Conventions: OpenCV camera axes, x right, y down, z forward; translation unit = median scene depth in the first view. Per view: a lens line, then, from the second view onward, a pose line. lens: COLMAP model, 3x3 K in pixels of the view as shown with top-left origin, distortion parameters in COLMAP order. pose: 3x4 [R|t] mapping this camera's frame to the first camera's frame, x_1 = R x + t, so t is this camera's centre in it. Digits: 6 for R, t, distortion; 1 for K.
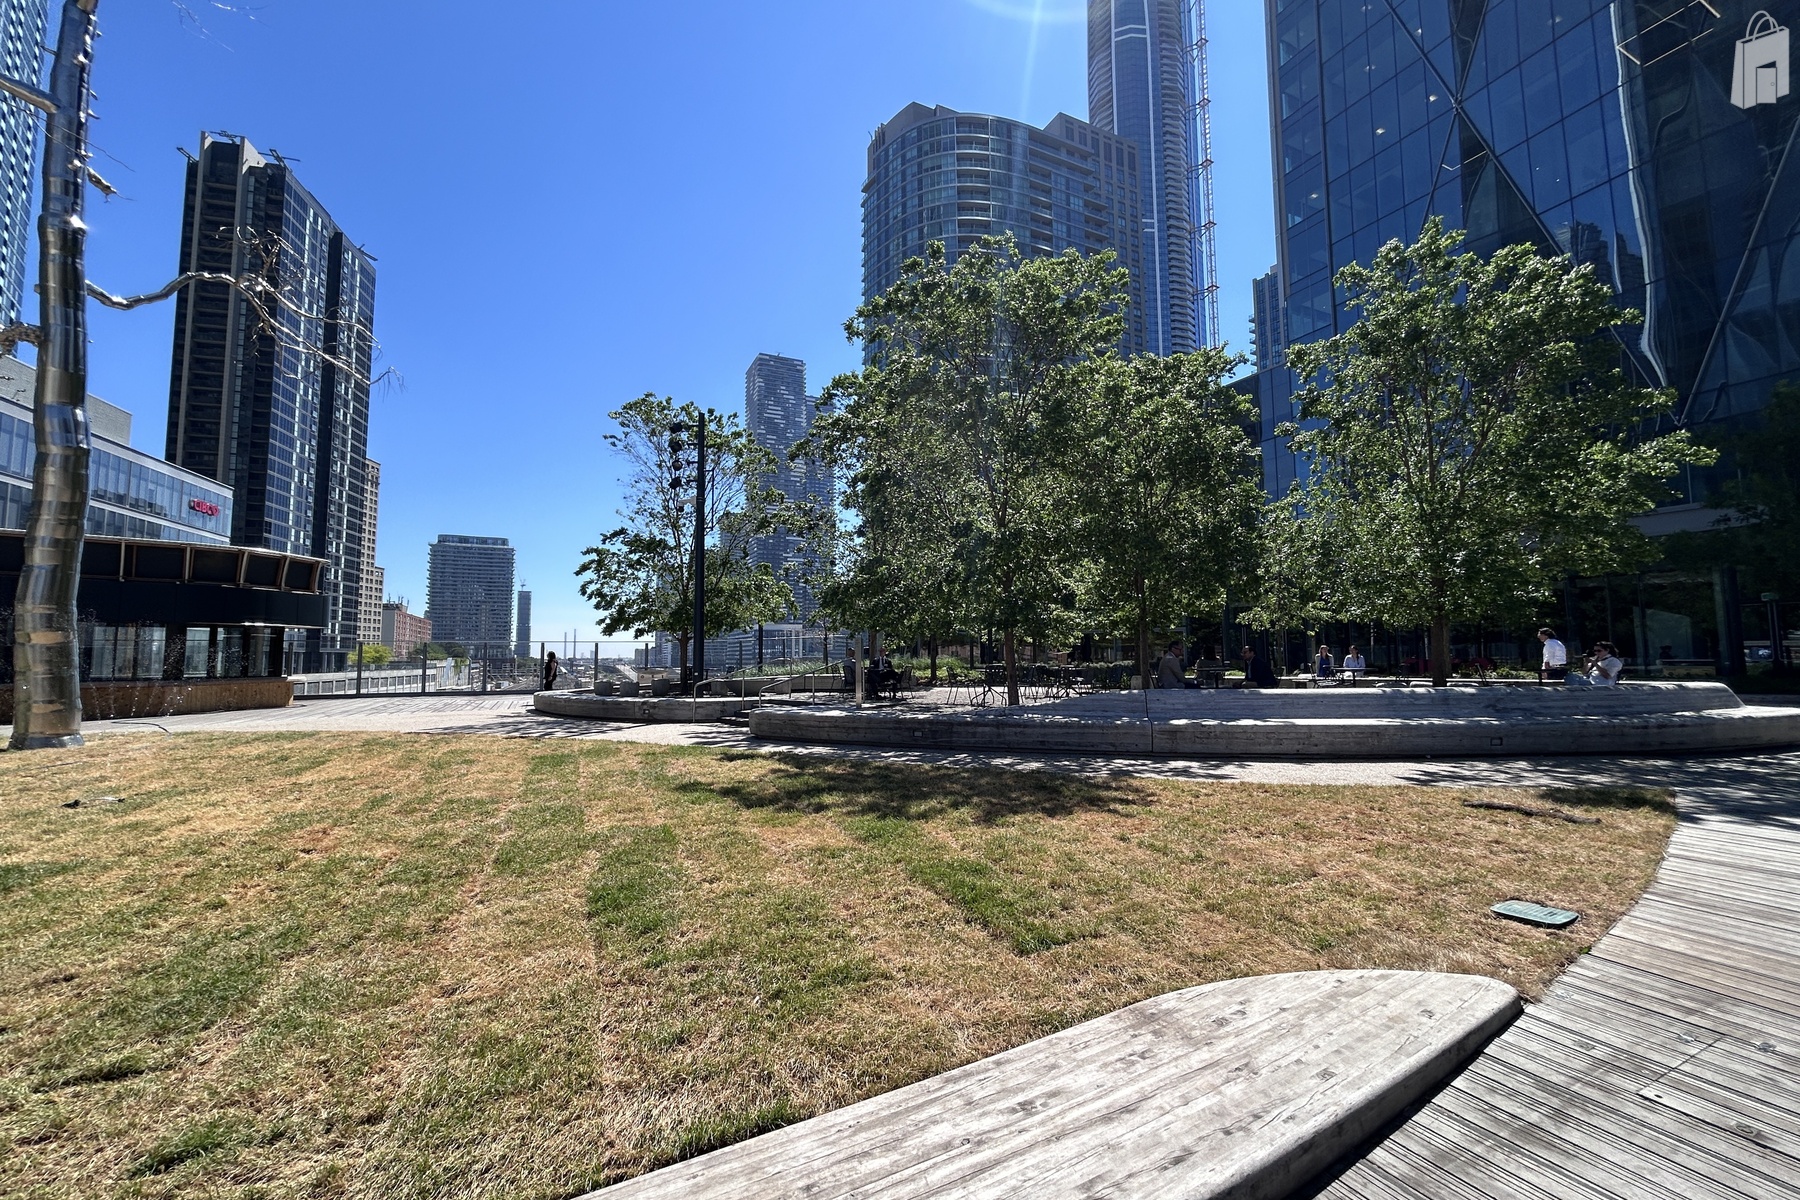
lens RADIAL K [[728.4, 0, 900.4], [0, 728.4, 604.2], [0, 0, 1]] dist [0.000375, 0.000009]
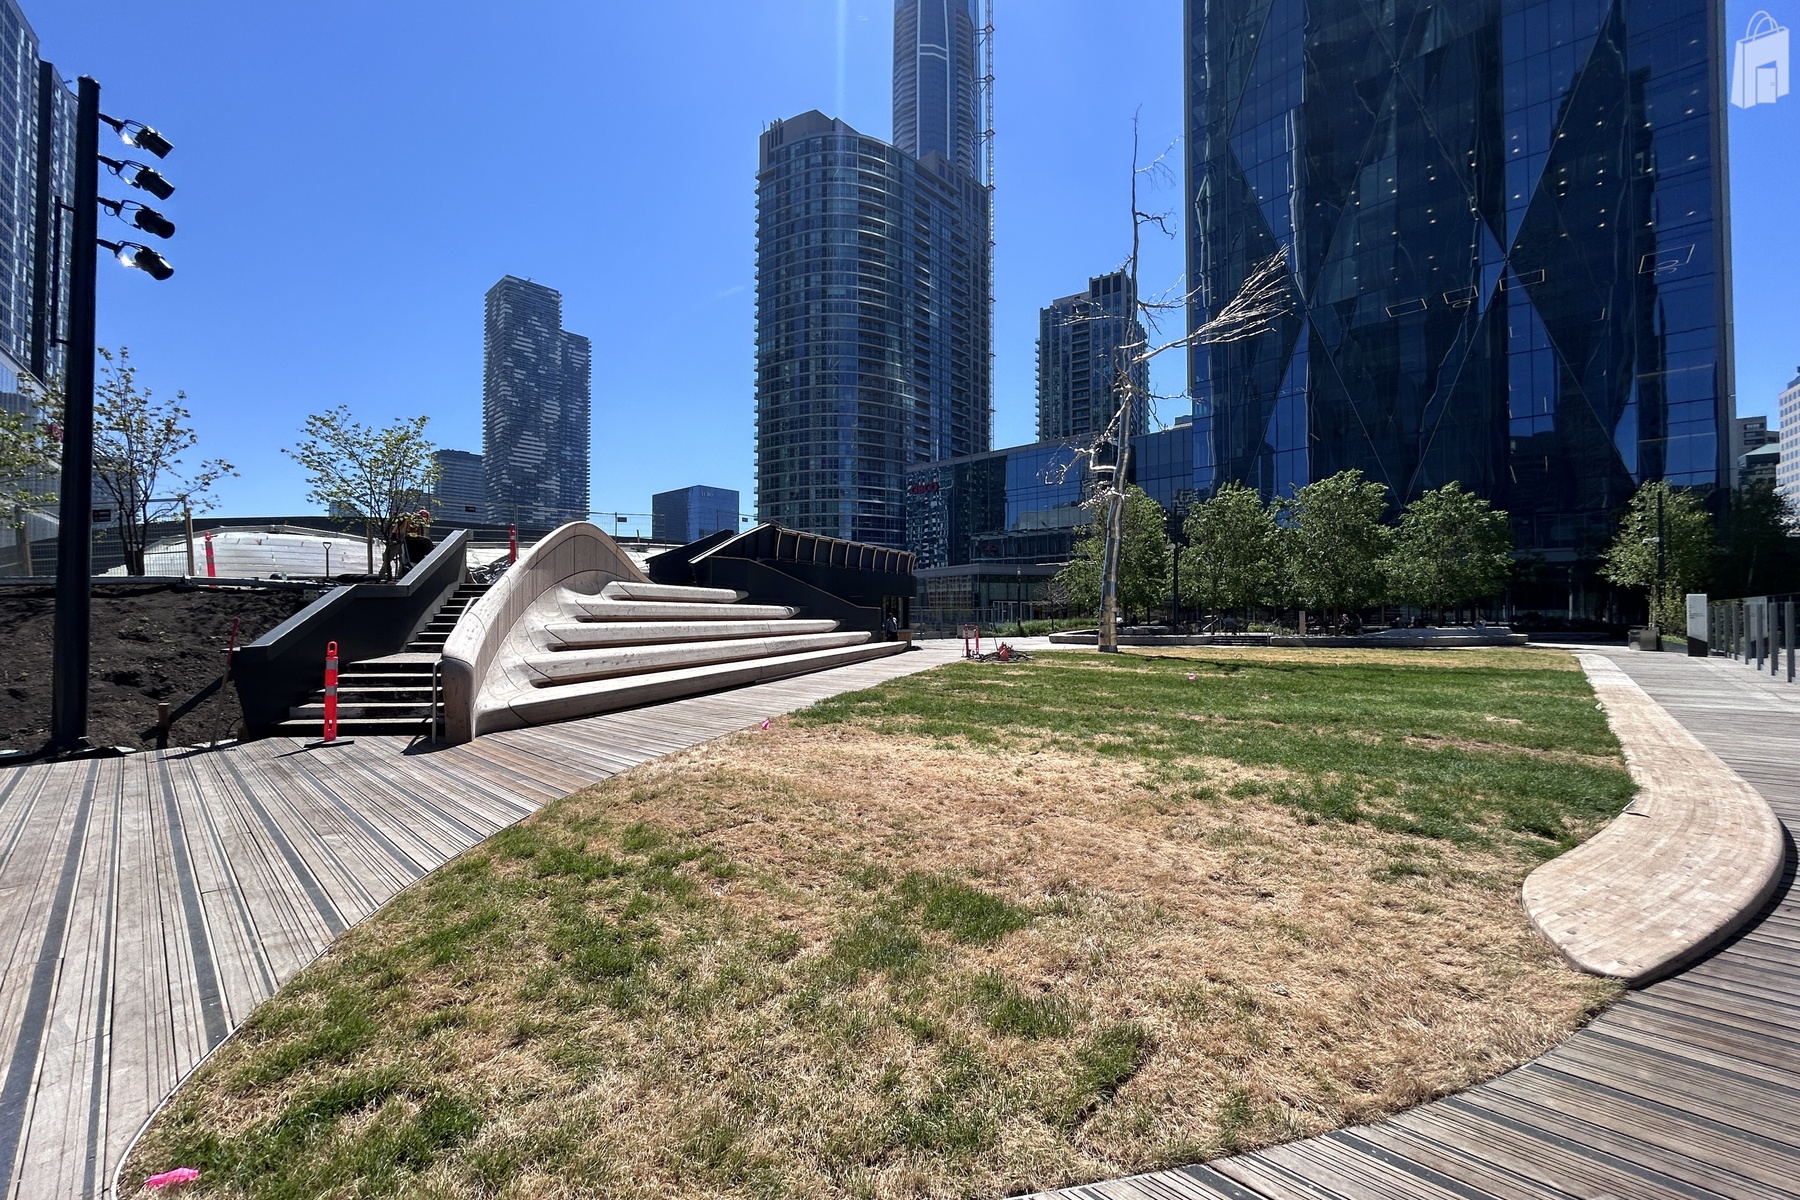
lens RADIAL K [[727.7, 0, 893.9], [0, 727.7, 600.0], [0, 0, 1]] dist [0.000007, 0.000544]
pose [[0.934030, 0.021044, 0.356575, -0.251107], [-0.038351, 0.998401, 0.041537, -0.006912], [-0.355131, -0.052472, 0.933343, -0.098370]]
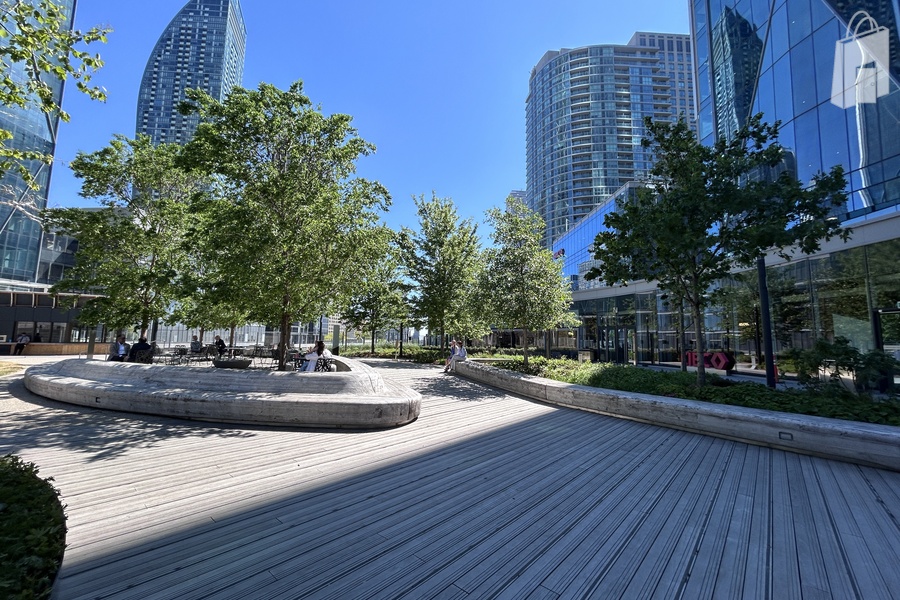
lens RADIAL K [[363.4, 0, 448.3], [0, 363.4, 303.7], [0, 0, 1]] dist [-0.001066, 0.000198]
pose [[0.922842, -0.020081, -0.384654, 0.131561], [0.010161, 0.999562, -0.027804, -0.002978], [0.385044, 0.021750, 0.922642, 0.036900]]
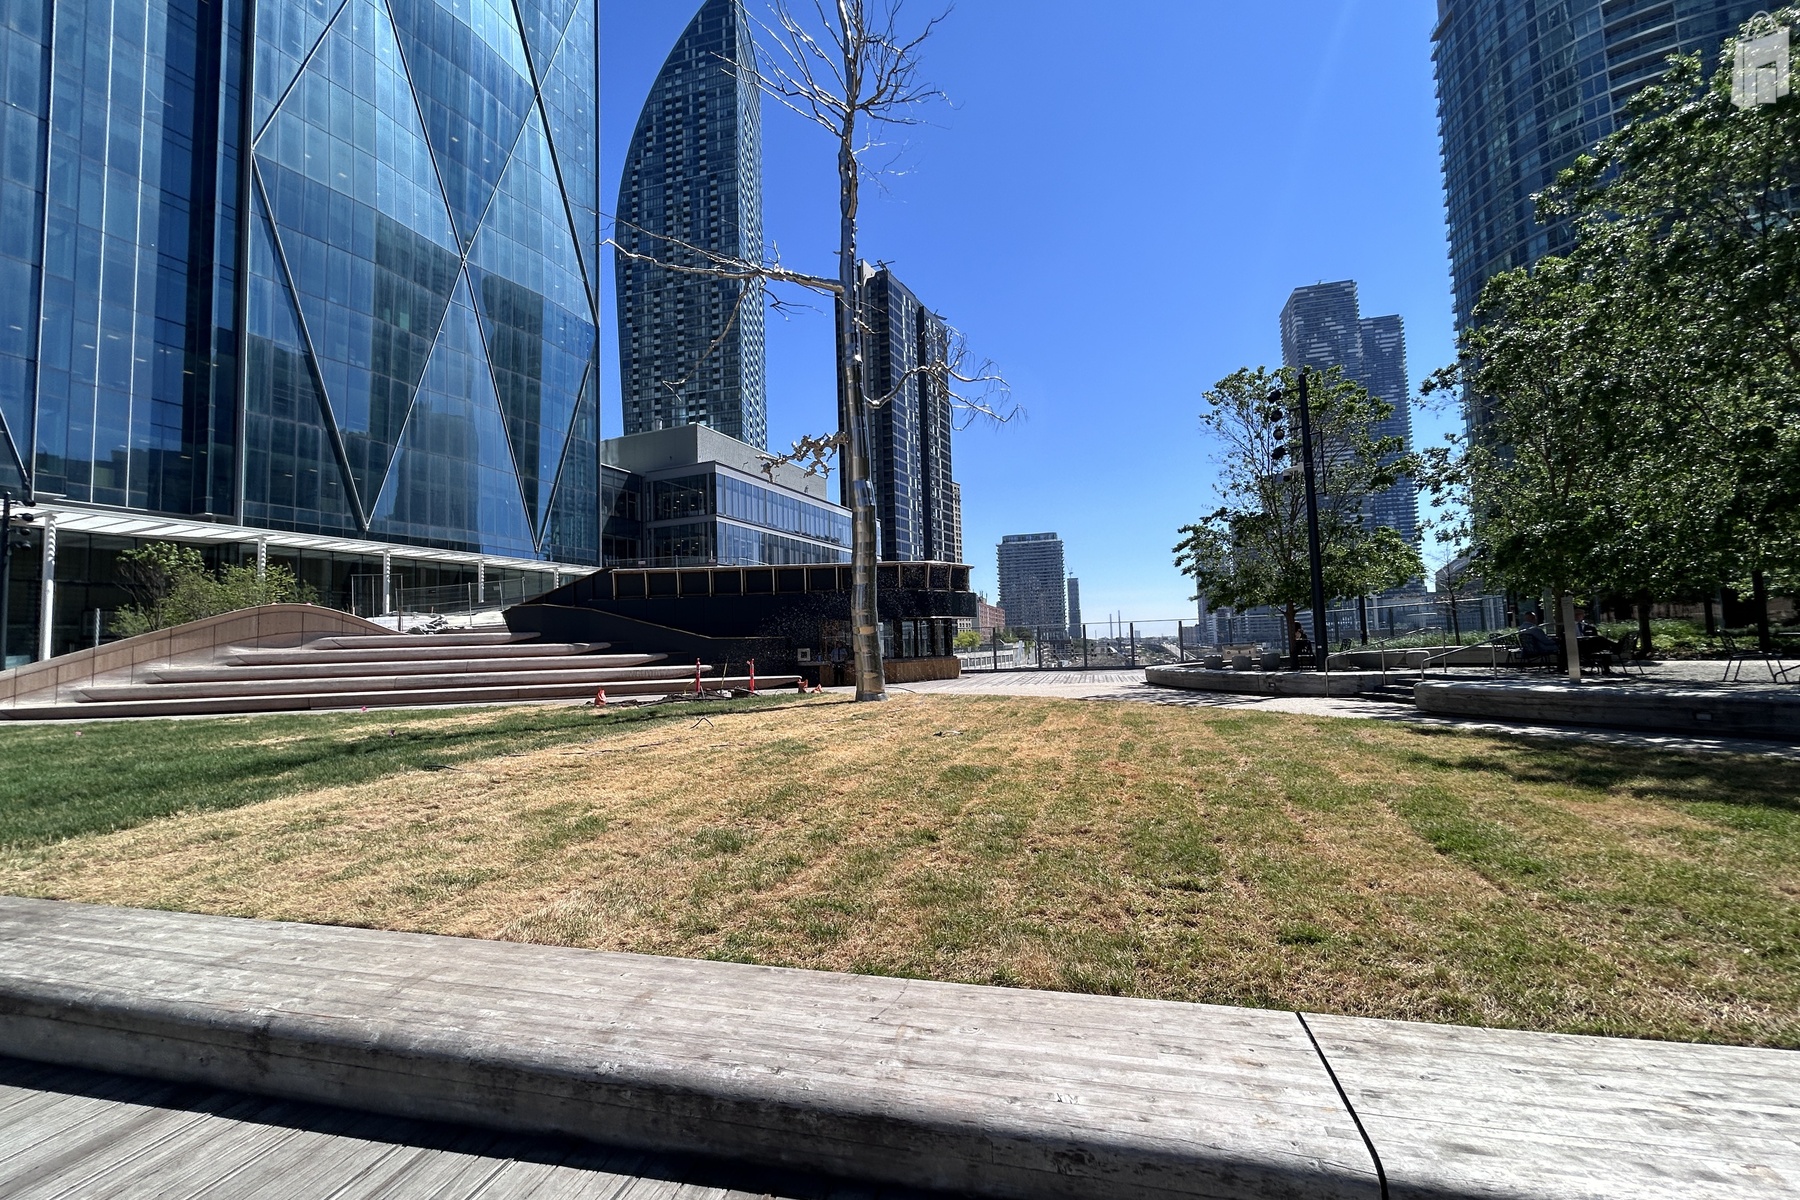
lens RADIAL K [[726.7, 0, 896.6], [0, 726.7, 607.4], [0, 0, 1]] dist [-0.001066, 0.000198]
pose [[0.753946, -0.054130, -0.654702, -0.008721], [0.076080, 0.997088, 0.005174, -0.000507], [0.652516, -0.053711, 0.755869, -0.010756]]
